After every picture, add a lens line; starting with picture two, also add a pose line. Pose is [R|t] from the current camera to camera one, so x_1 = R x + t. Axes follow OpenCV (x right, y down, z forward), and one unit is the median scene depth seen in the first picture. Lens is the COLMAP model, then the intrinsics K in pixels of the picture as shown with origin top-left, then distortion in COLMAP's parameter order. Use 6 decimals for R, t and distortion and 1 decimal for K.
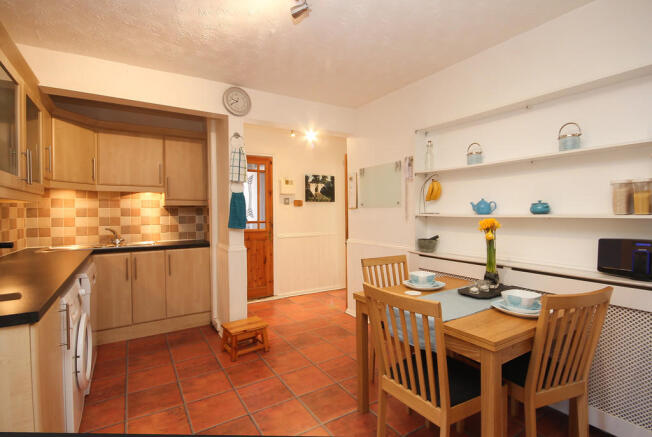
lens RADIAL K [[313.2, 0, 323.9], [0, 313.2, 217.5], [0, 0, 1]] dist [0.005386, 0.000299]
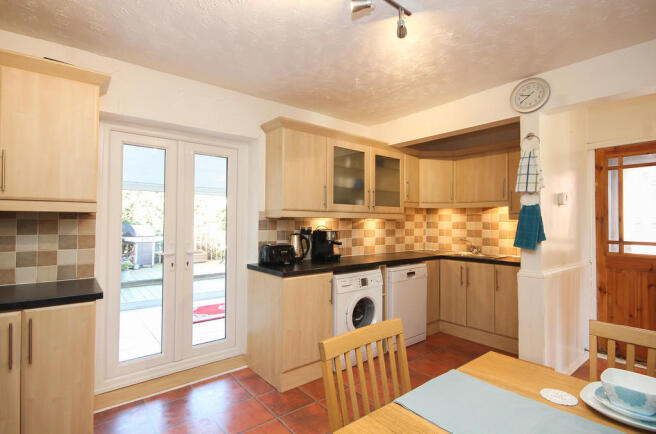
lens RADIAL K [[331.8, 0, 326.9], [0, 331.8, 216.7], [0, 0, 1]] dist [-0.001111, 0.000271]
pose [[0.120577, -0.008341, -0.992669, 0.485931], [-0.021734, 0.999703, -0.011040, -0.025805], [0.992466, 0.022906, 0.120360, 0.338286]]
